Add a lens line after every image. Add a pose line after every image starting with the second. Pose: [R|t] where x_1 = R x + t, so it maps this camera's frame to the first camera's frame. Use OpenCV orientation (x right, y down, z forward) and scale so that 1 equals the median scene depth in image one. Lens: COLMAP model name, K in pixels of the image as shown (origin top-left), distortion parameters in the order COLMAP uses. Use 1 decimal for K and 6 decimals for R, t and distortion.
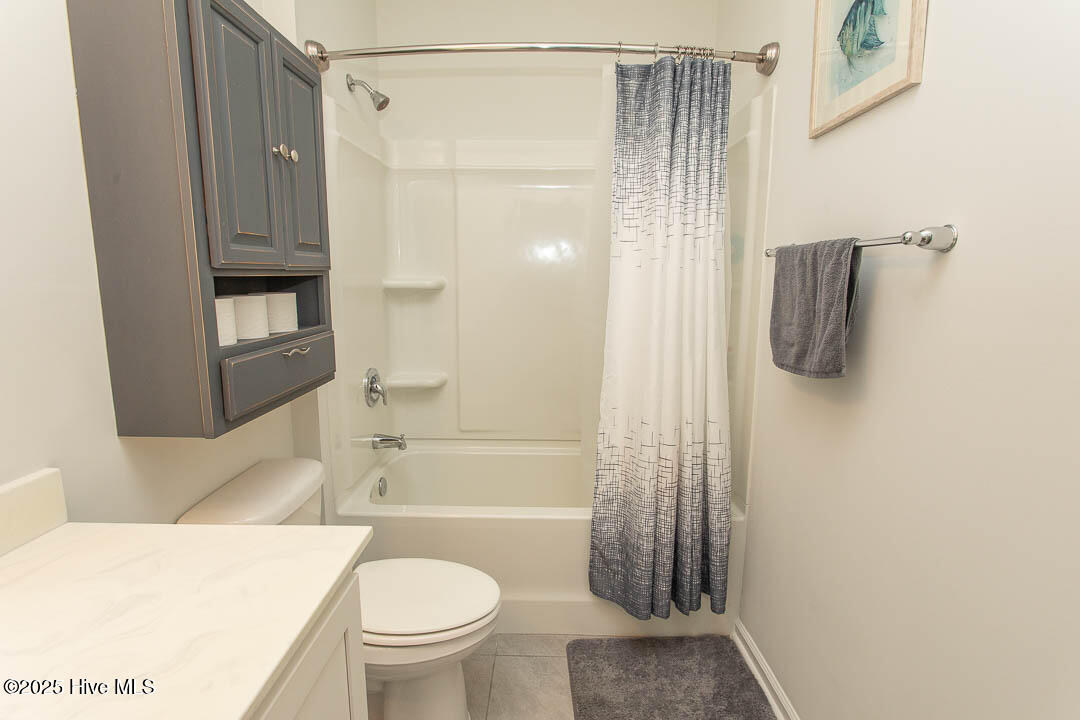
lens RADIAL K [[527.0, 0, 538.2], [0, 527.0, 354.7], [0, 0, 1]] dist [-0.012995, 0.005658]
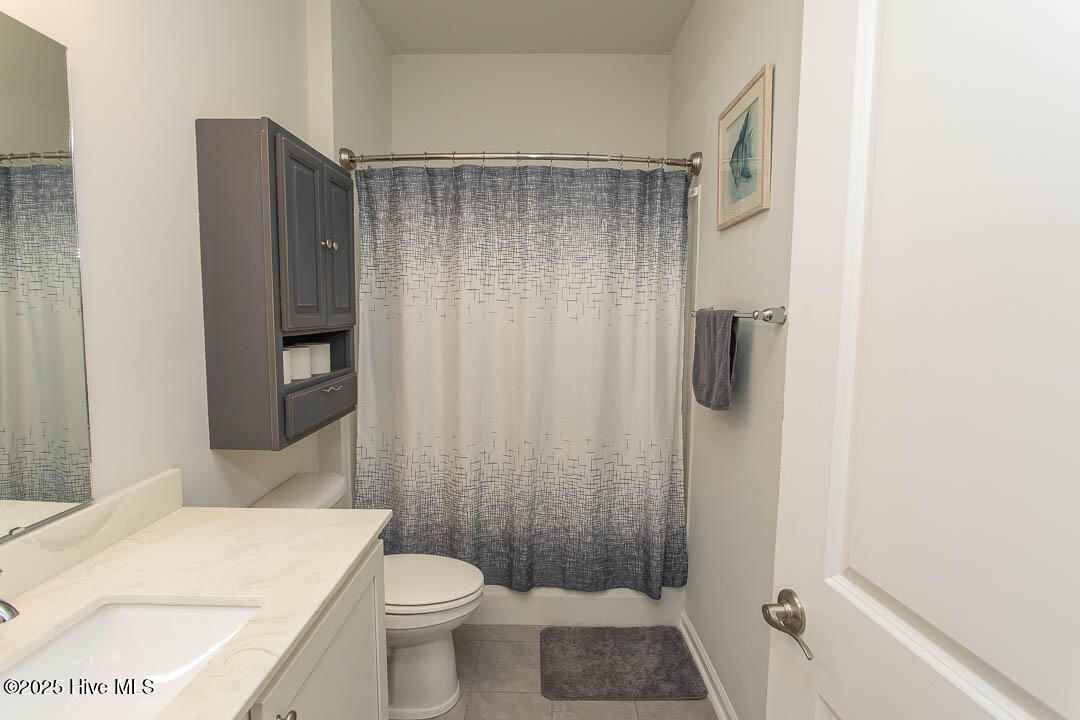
lens RADIAL K [[527.0, 0, 538.2], [0, 527.0, 354.7], [0, 0, 1]] dist [-0.012995, 0.005658]
pose [[0.999988, 0.004201, 0.002562, 0.061362], [-0.004023, 0.997822, -0.065839, -0.007326], [-0.002833, 0.065828, 0.997827, -0.345331]]
